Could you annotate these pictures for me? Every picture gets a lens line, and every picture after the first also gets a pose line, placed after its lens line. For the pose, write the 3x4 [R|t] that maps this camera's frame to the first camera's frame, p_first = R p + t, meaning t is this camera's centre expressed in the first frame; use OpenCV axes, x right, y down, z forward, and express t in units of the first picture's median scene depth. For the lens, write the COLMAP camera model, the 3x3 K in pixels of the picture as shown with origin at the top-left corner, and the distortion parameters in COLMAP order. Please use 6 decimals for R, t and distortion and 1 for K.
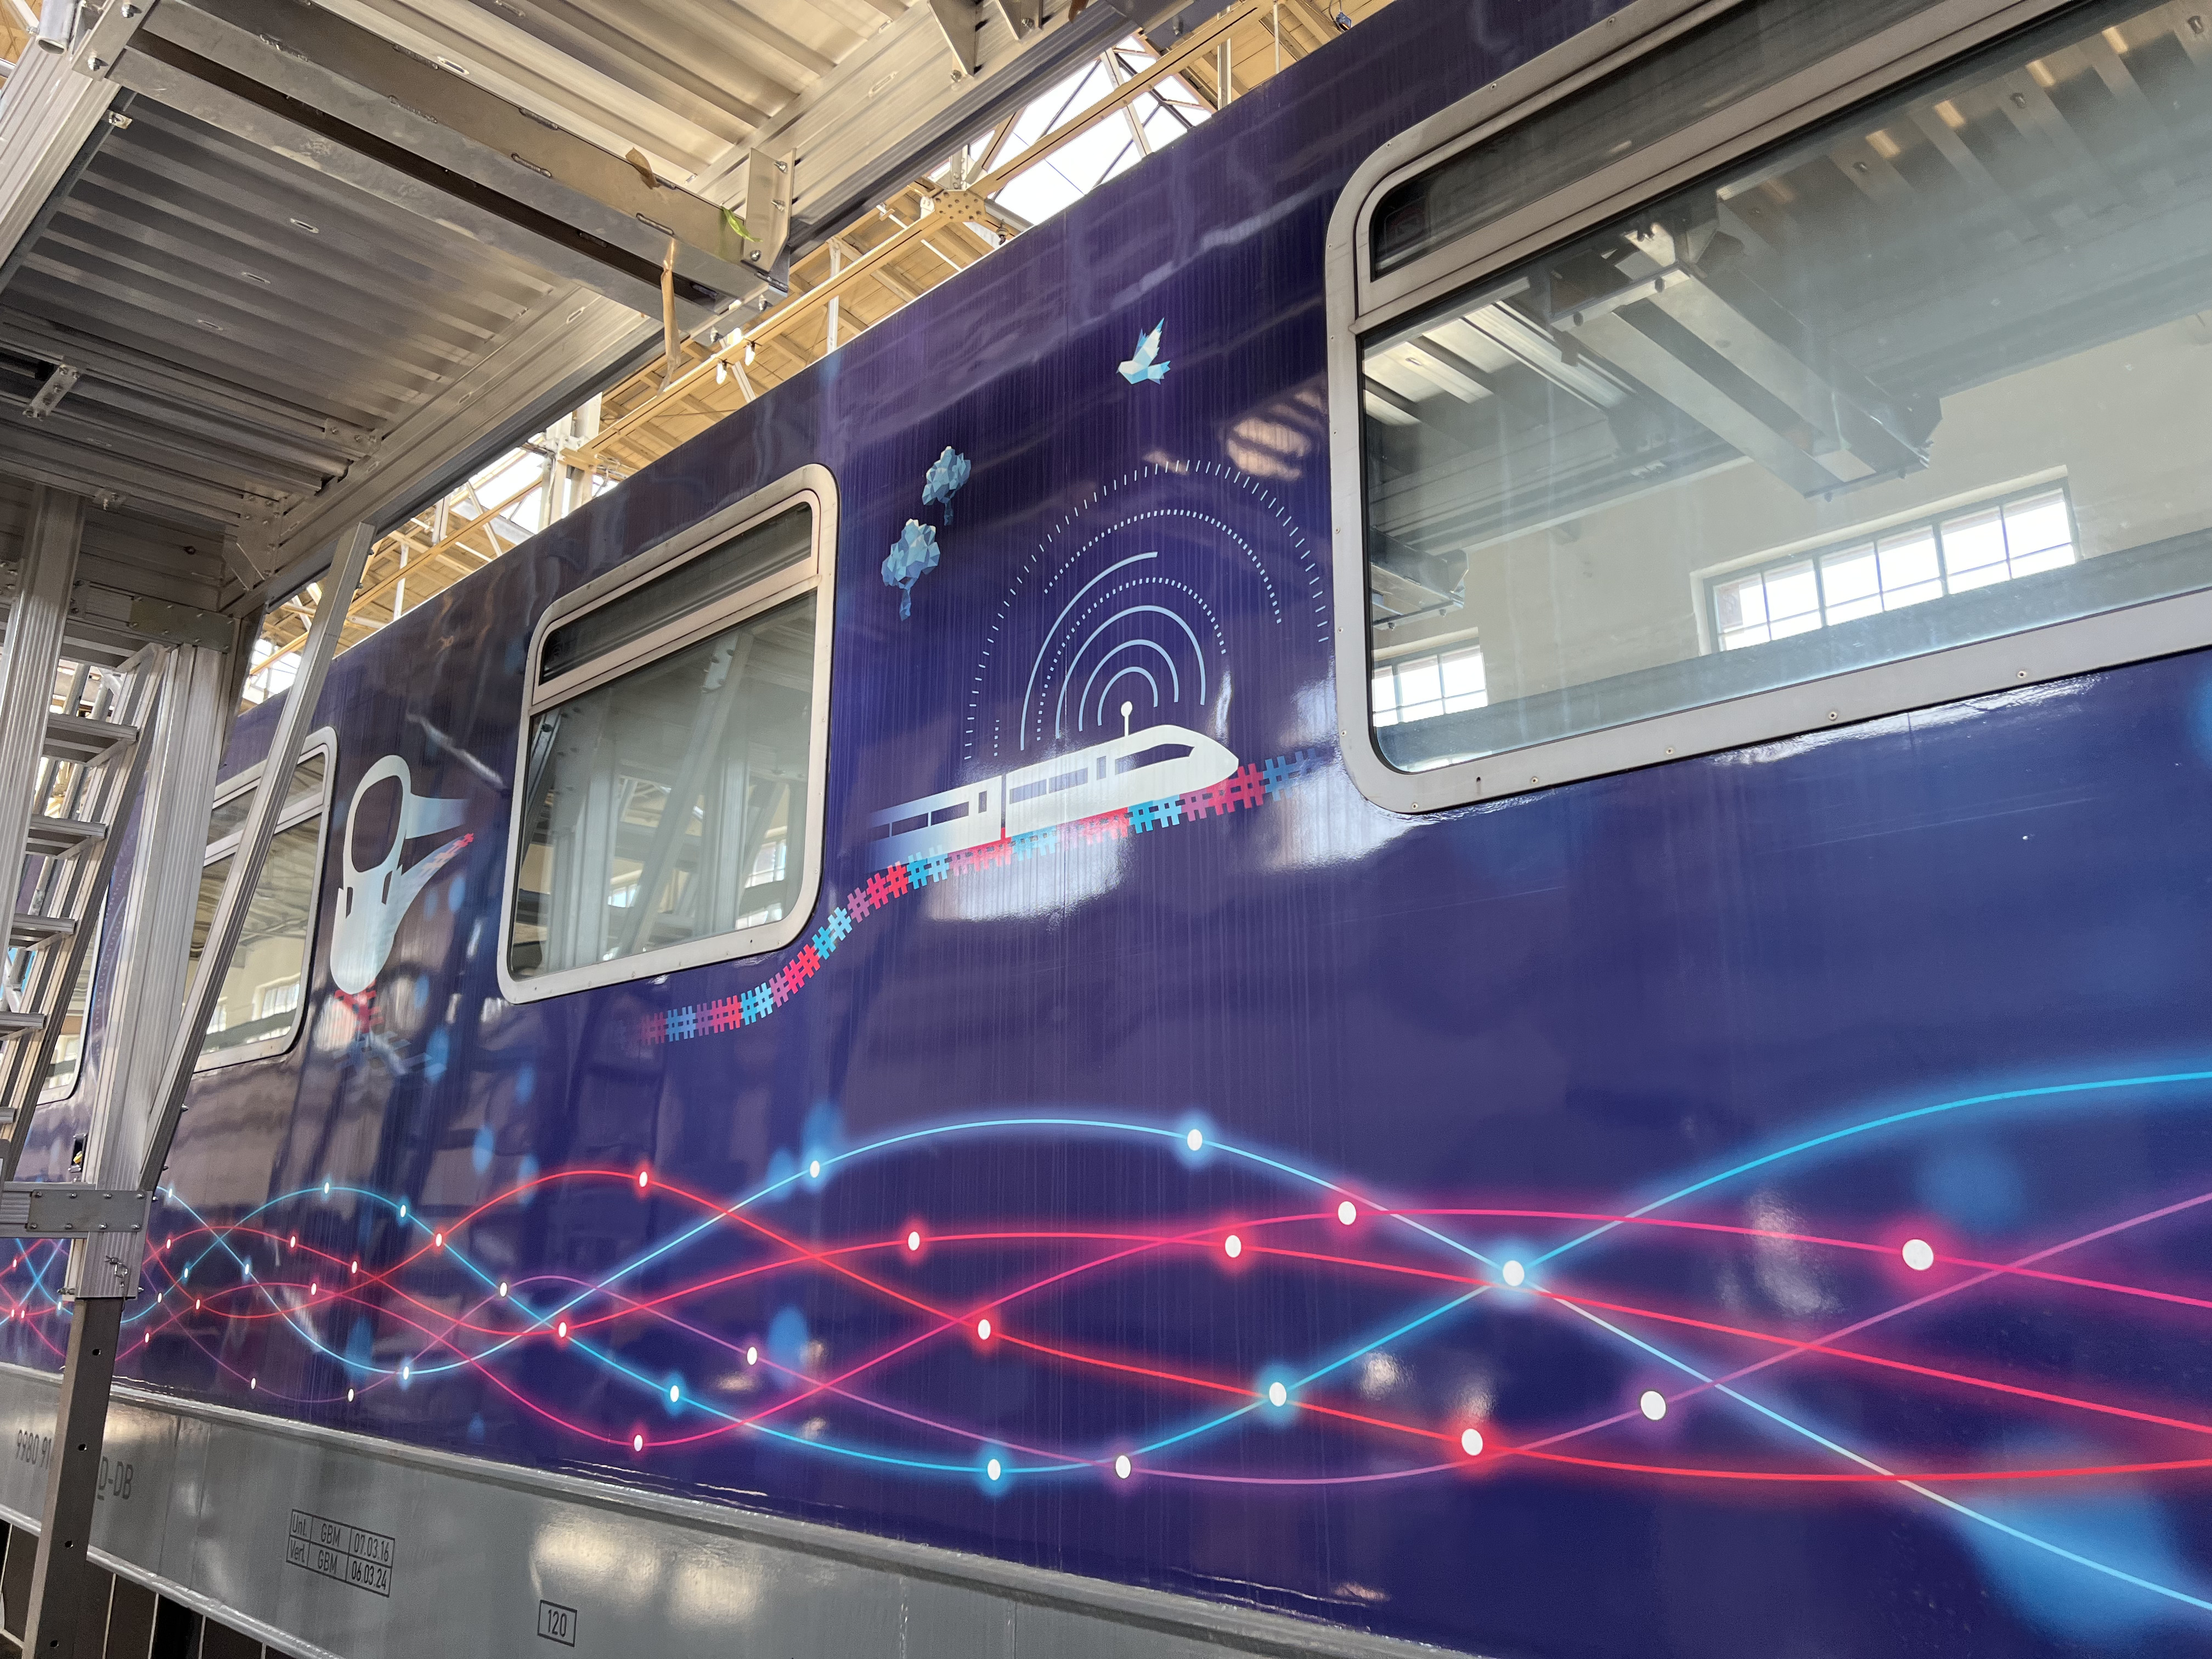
lens RADIAL K [[1667.2, 0, 1120.2], [0, 1667.2, 821.1], [0, 0, 1]] dist [0.060787, -0.067763]
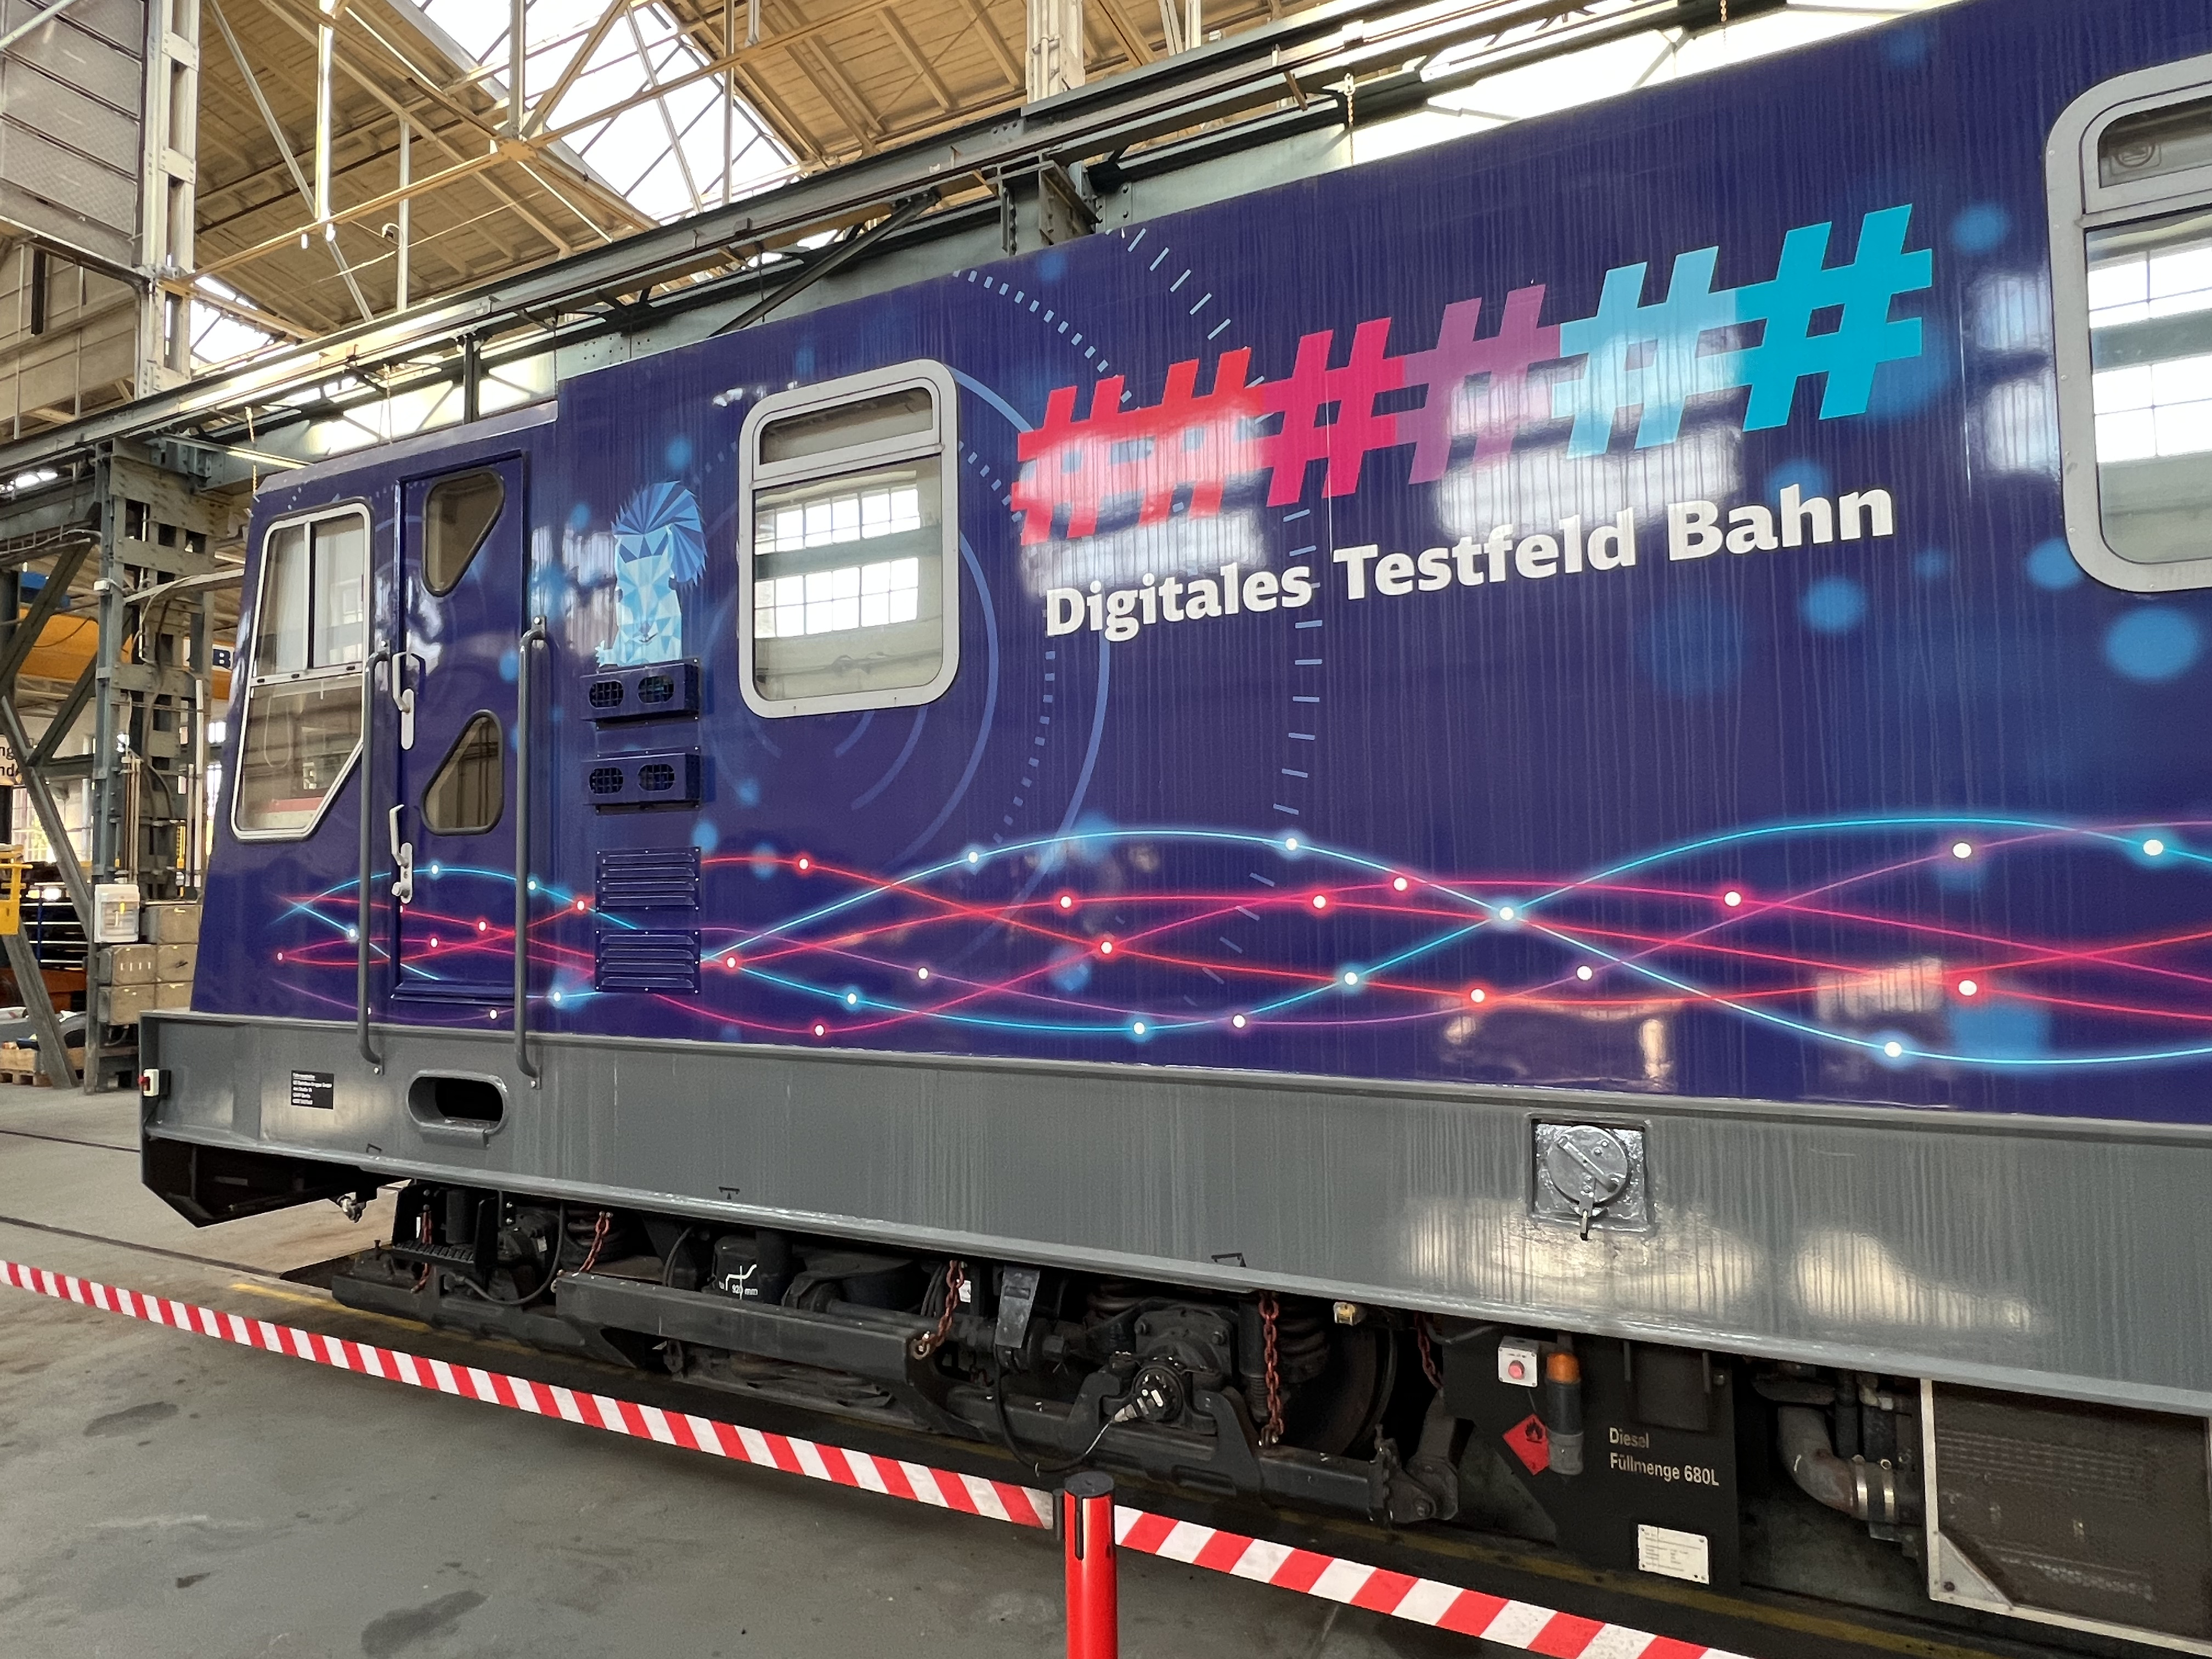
lens RADIAL K [[1231.0, 0, 1106.0], [0, 1231.0, 829.5], [0, 0, 1]] dist [-0.001709, 0.000099]
pose [[0.943548, -0.003944, 0.331213, -0.428815], [-0.062119, 0.980081, 0.188631, -0.043325], [-0.325360, -0.198557, 0.924508, -0.099838]]
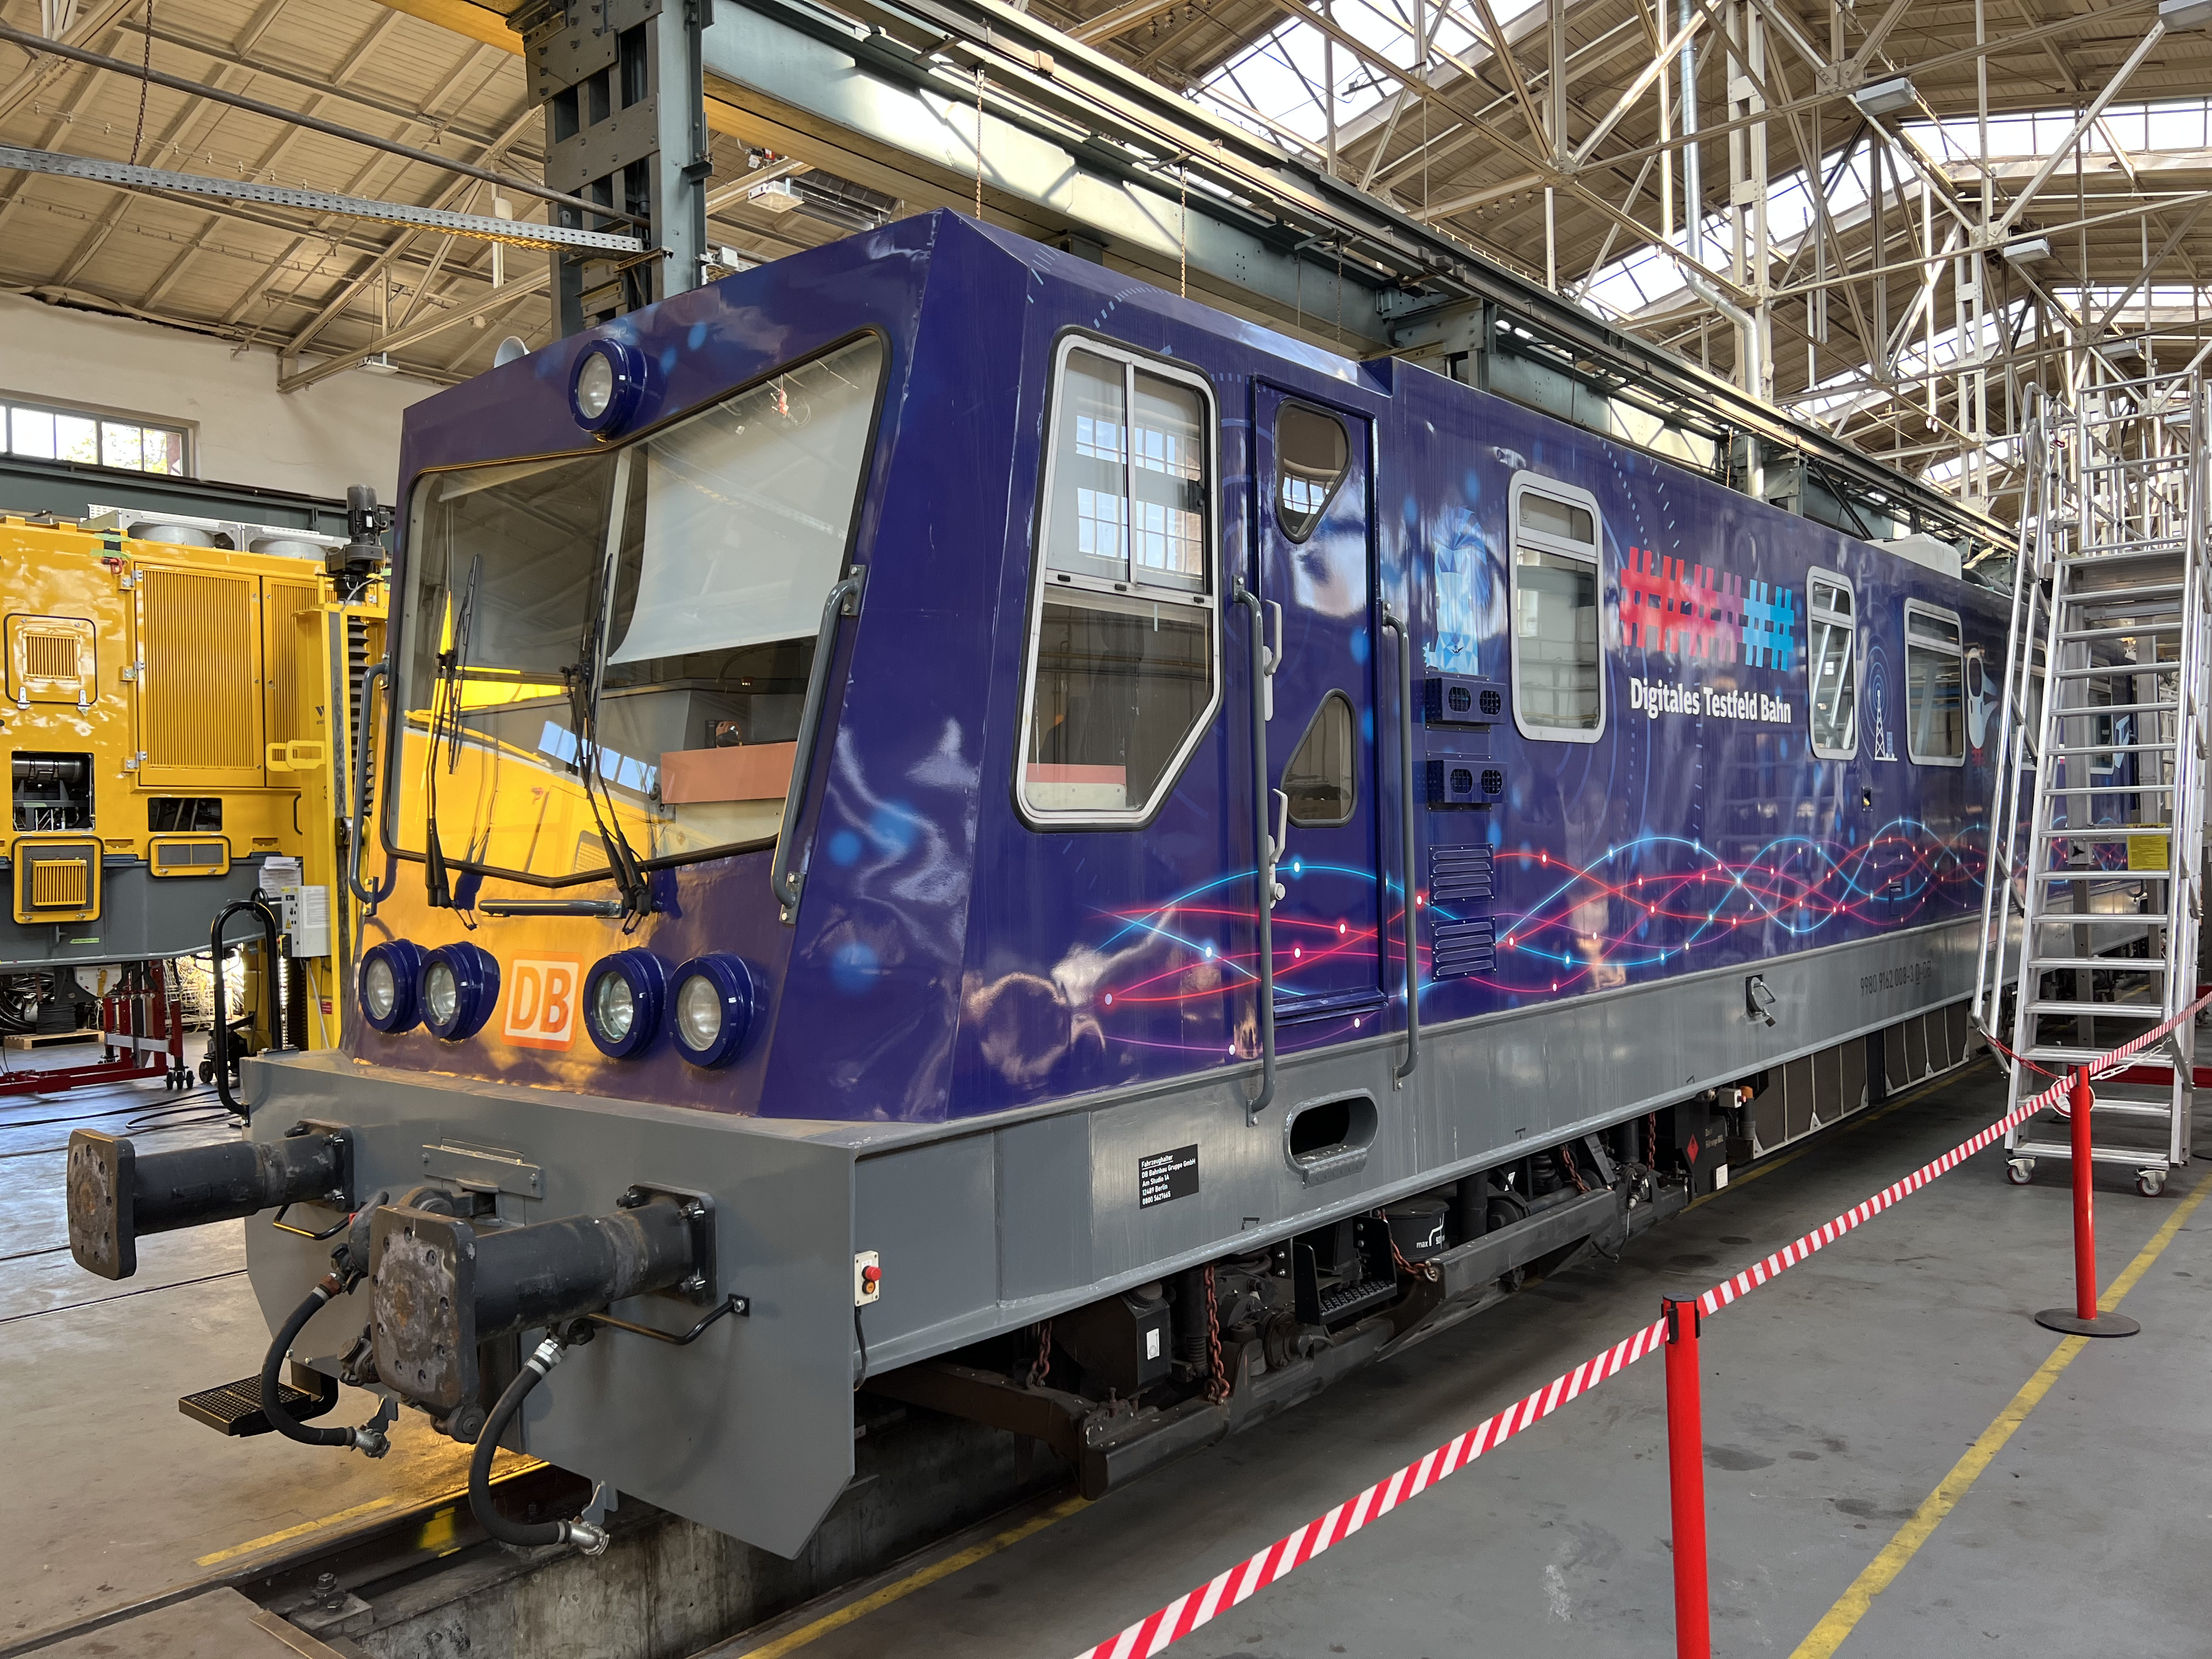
lens RADIAL K [[1683.6, 0, 1142.8], [0, 1683.6, 828.2], [0, 0, 1]] dist [0.062530, -0.069685]
pose [[-0.100770, 0.000017, 0.994910, -2.322828], [-0.223008, 0.974554, -0.022604, 0.353925], [-0.969594, -0.224151, -0.098202, 1.782229]]
